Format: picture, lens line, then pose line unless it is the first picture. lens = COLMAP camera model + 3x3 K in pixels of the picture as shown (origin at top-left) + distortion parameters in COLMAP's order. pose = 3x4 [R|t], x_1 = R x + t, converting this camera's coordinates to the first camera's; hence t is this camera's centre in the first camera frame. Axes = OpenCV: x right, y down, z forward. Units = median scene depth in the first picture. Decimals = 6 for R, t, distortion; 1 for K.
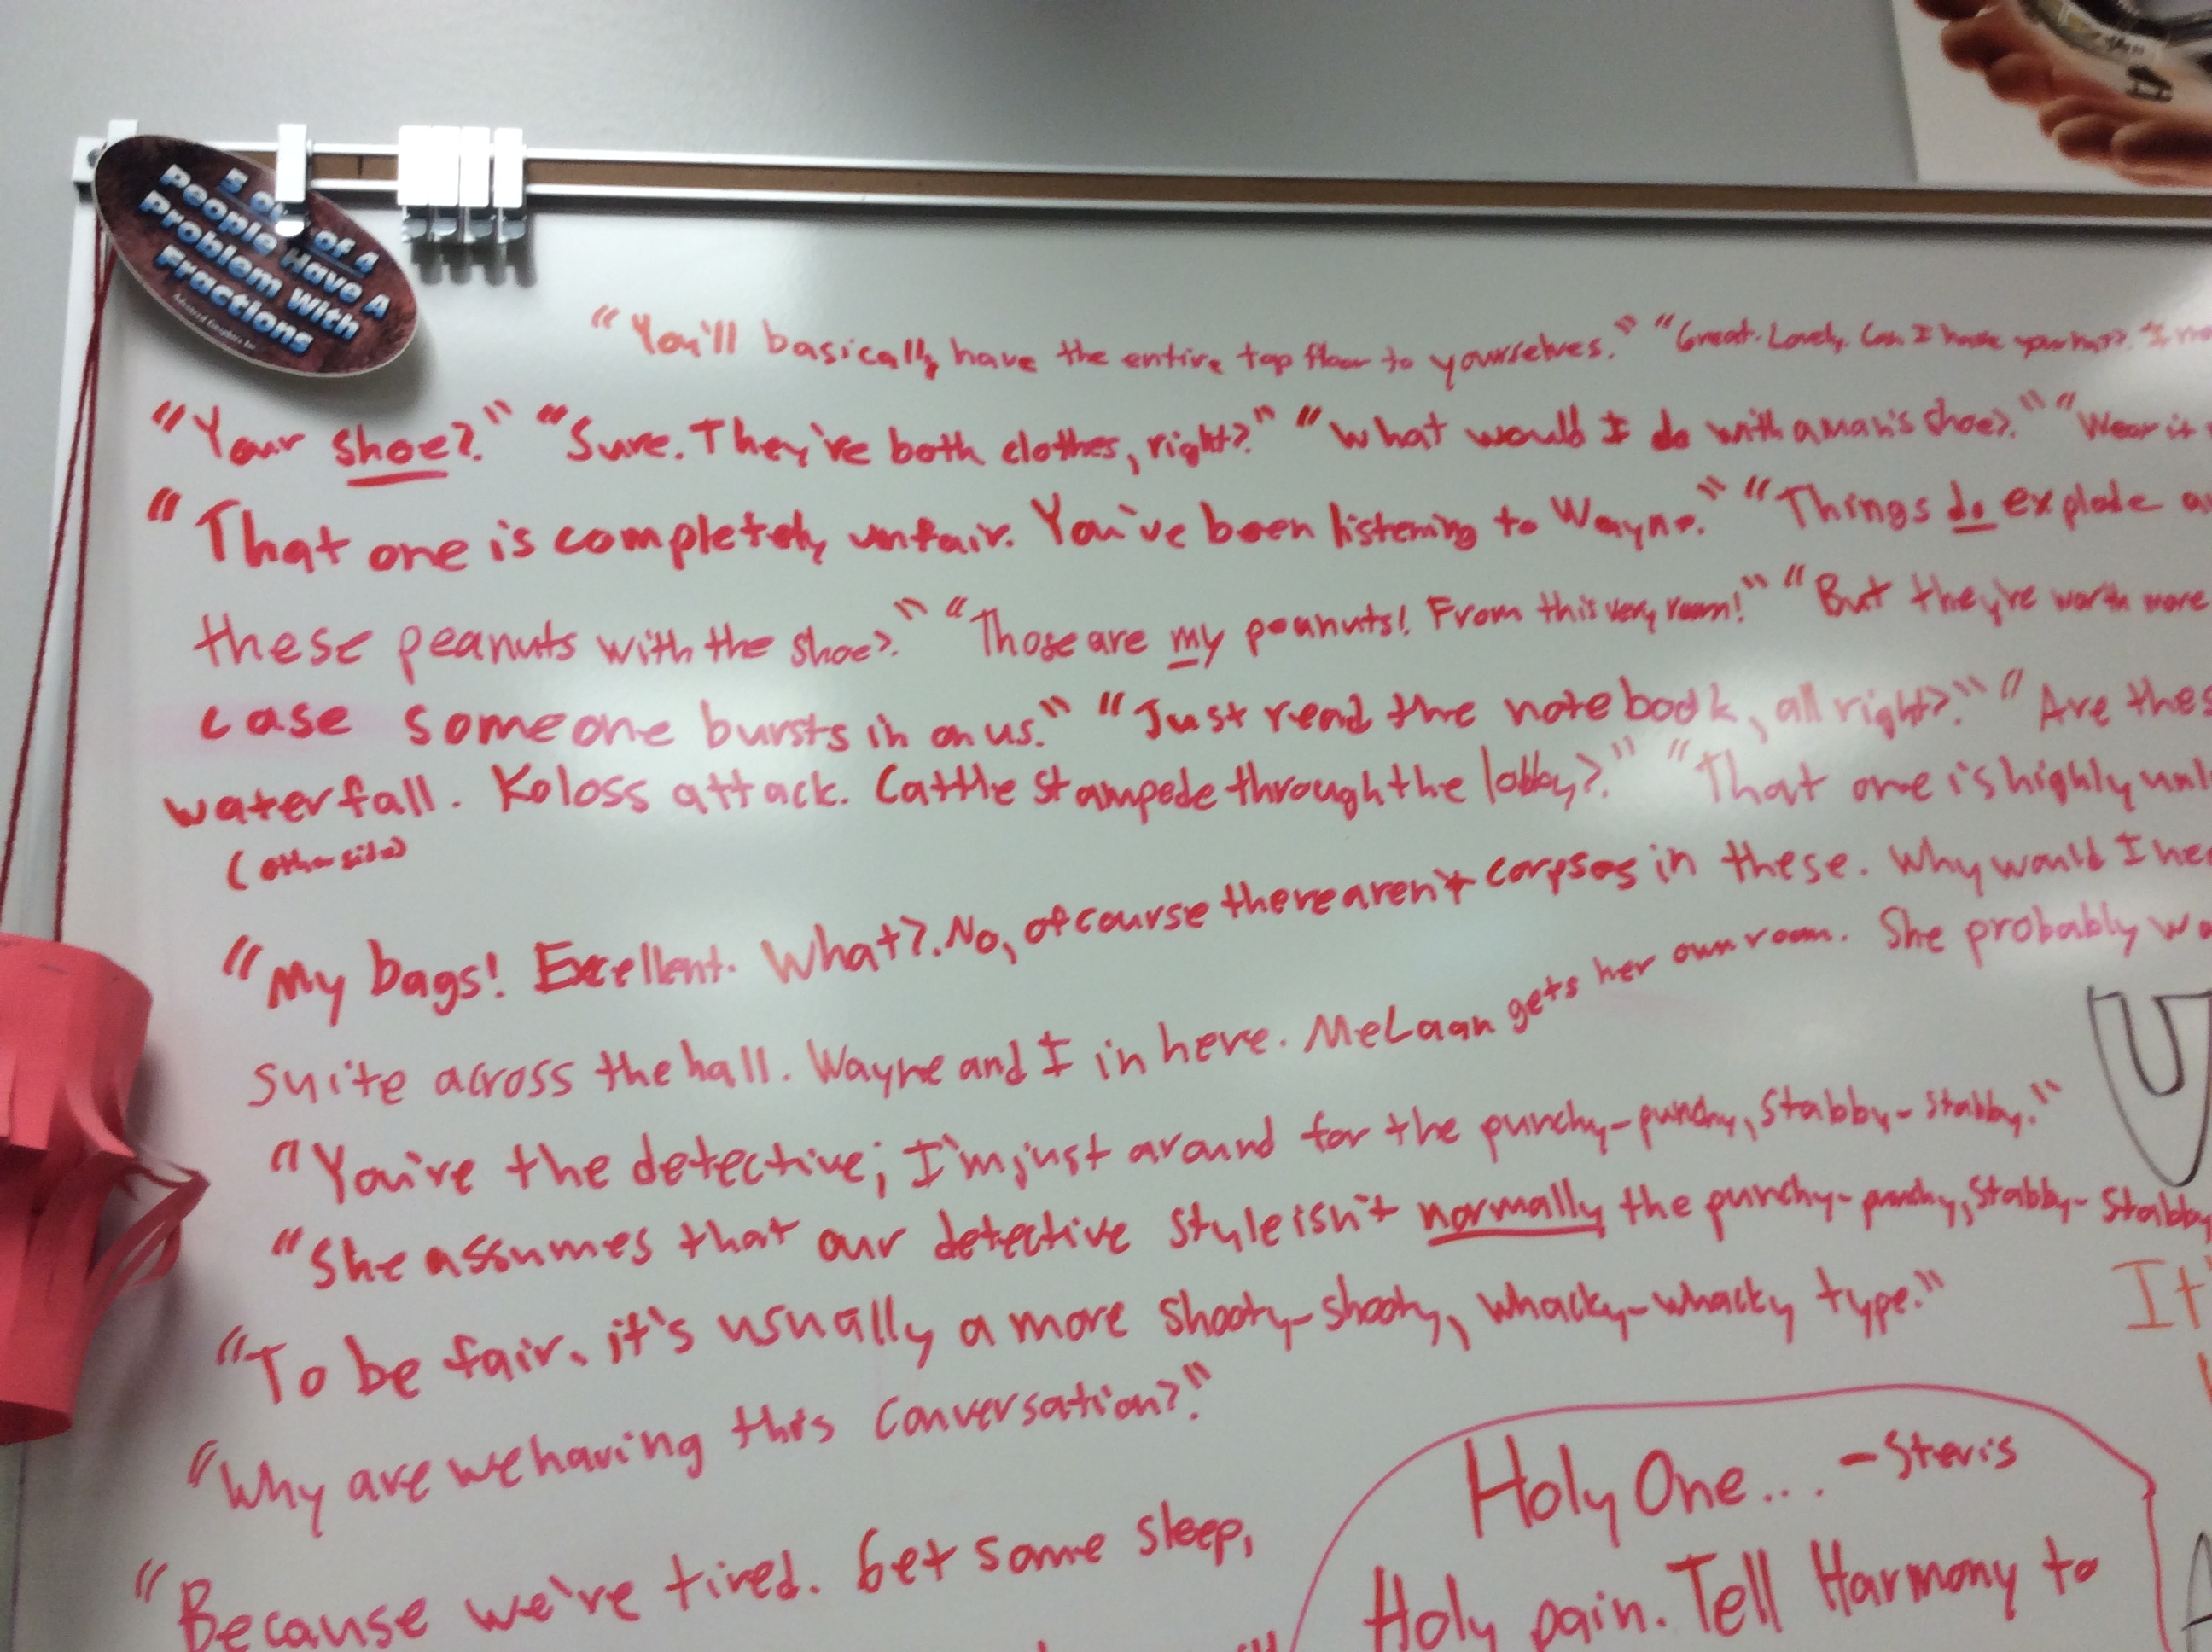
lens RADIAL K [[1912.5, 0, 1117.7], [0, 1912.5, 833.0], [0, 0, 1]] dist [0.068850, -0.102805]
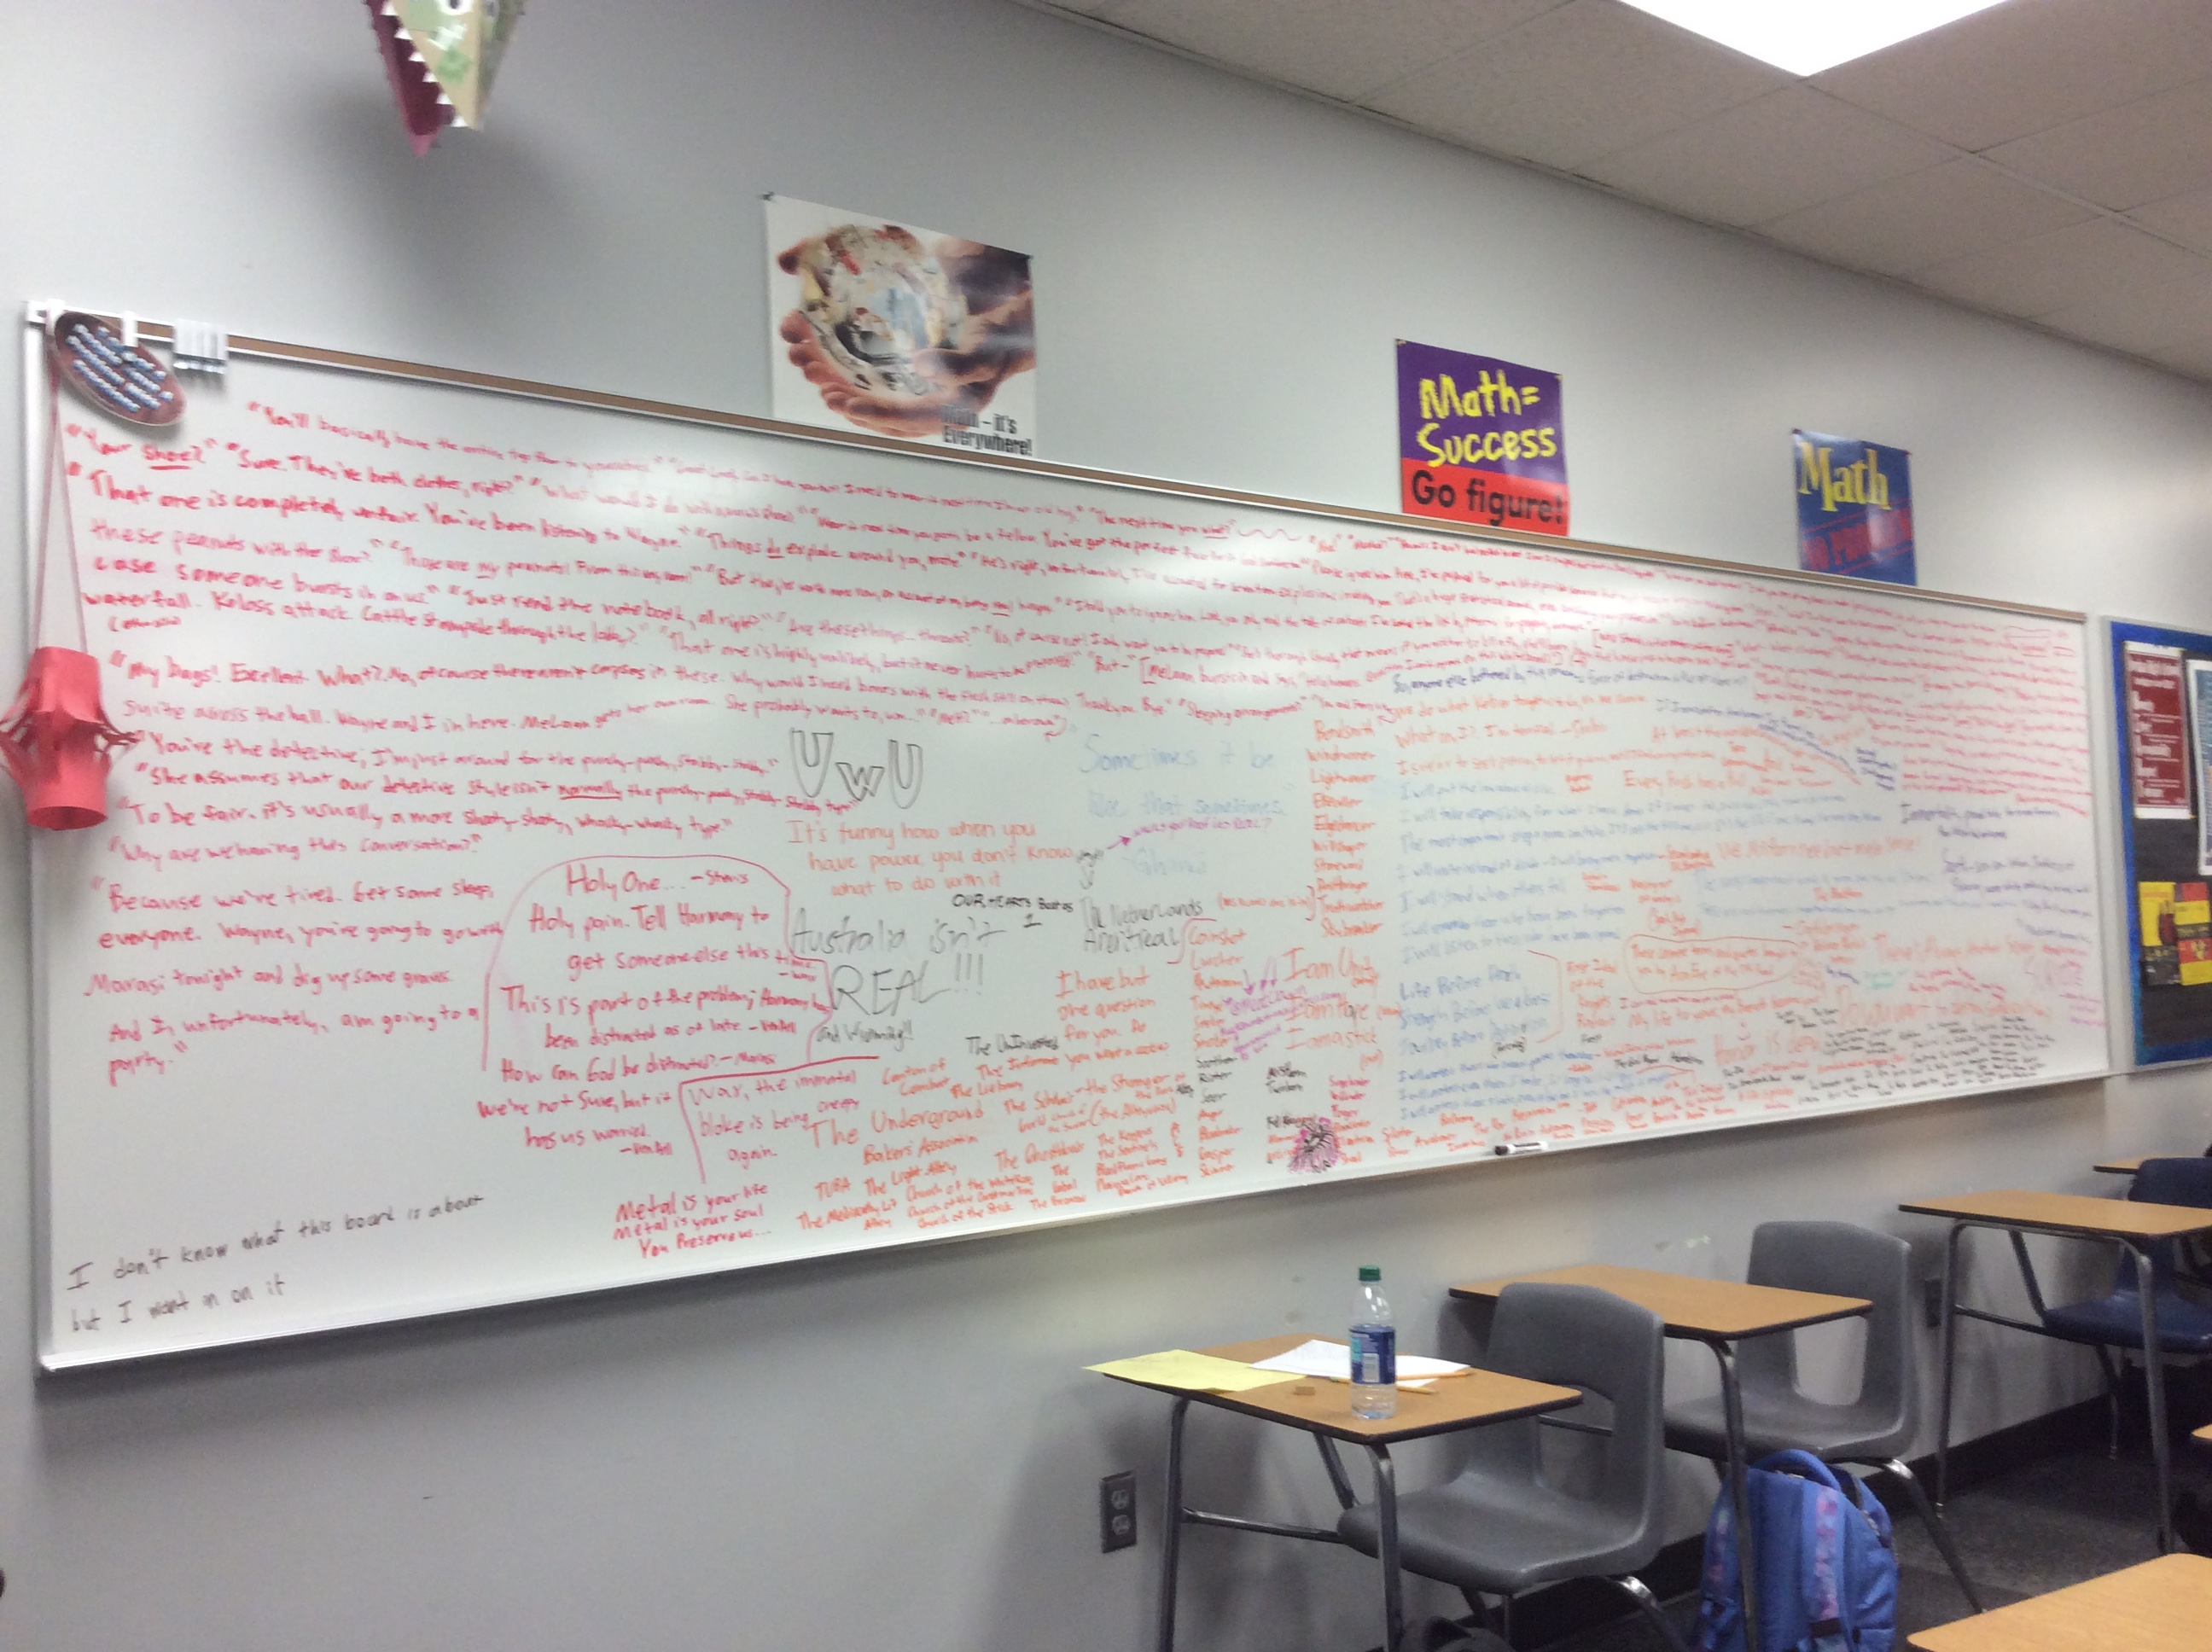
lens RADIAL K [[2018.5, 0, 1106.2], [0, 2018.5, 840.2], [0, 0, 1]] dist [0.093690, -0.174329]
pose [[0.854401, 0.053066, 0.516897, -0.683955], [-0.136619, 0.982714, 0.124937, -0.207491], [-0.501332, -0.177364, 0.846882, -1.920567]]
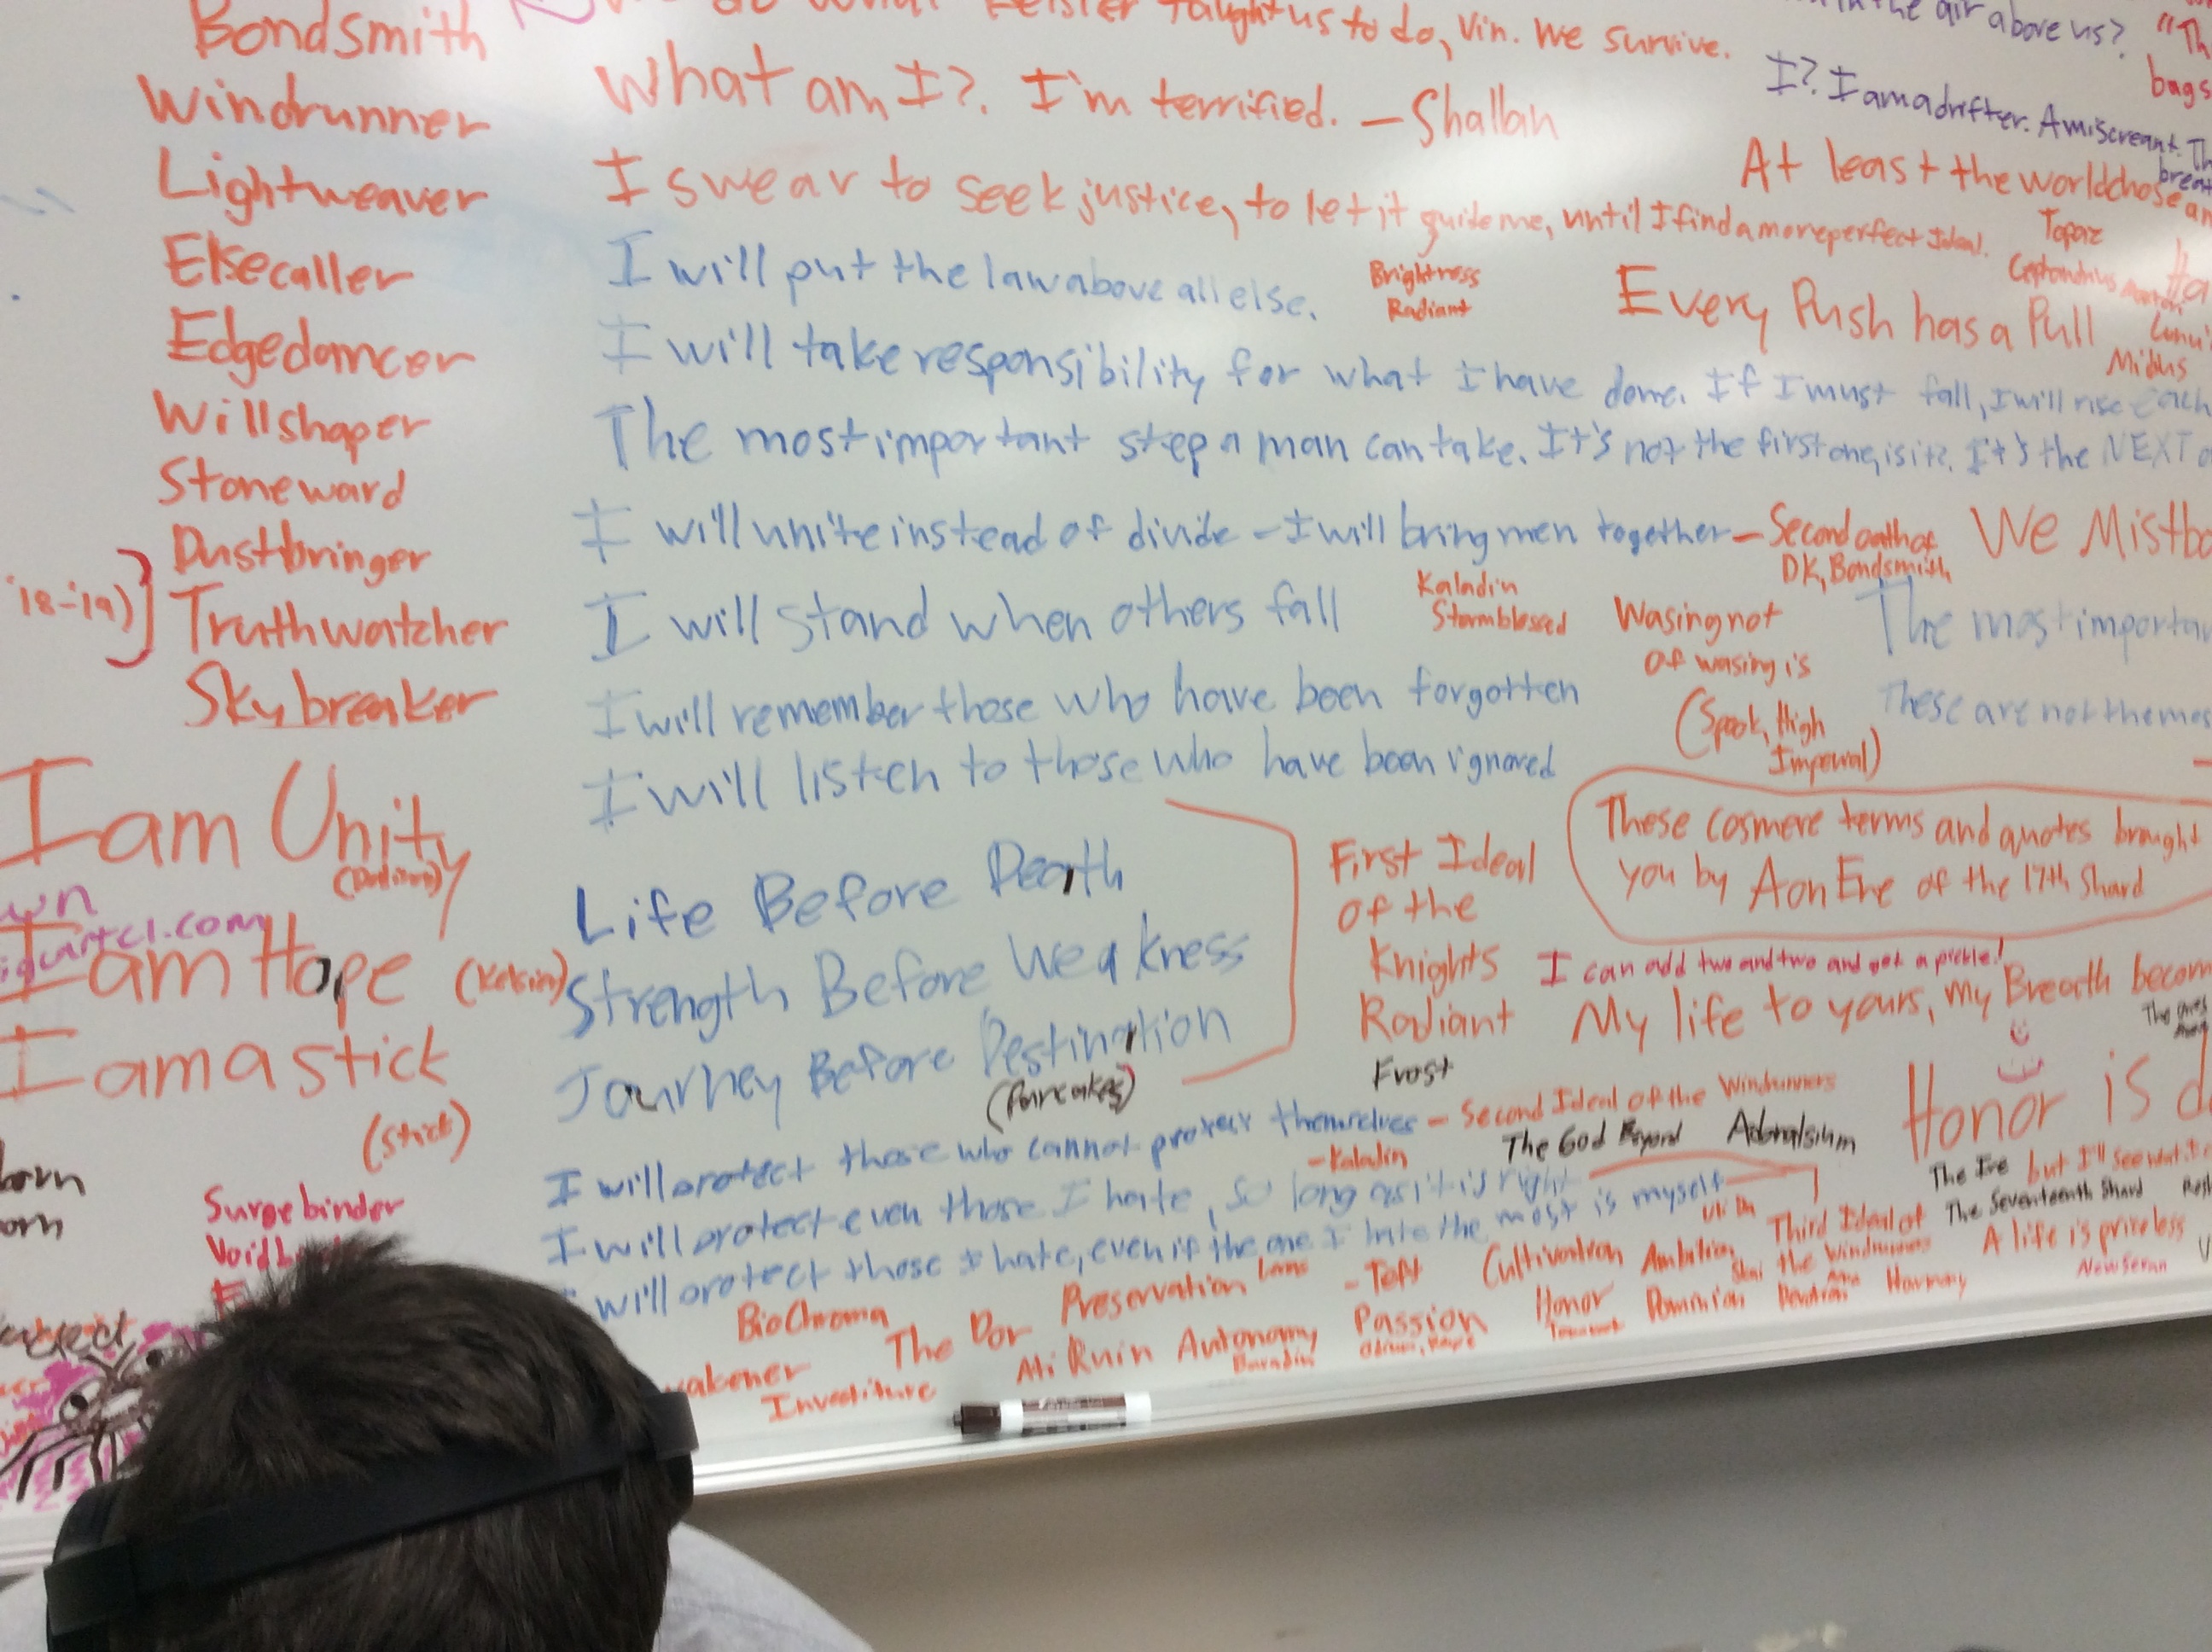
lens RADIAL K [[2018.5, 0, 1128.0], [0, 2018.5, 849.9], [0, 0, 1]] dist [0.093690, -0.174329]
pose [[0.970803, 0.051878, 0.234201, 1.933235], [-0.114560, 0.958067, 0.262649, 0.103722], [-0.210755, -0.281810, 0.936037, -0.099272]]
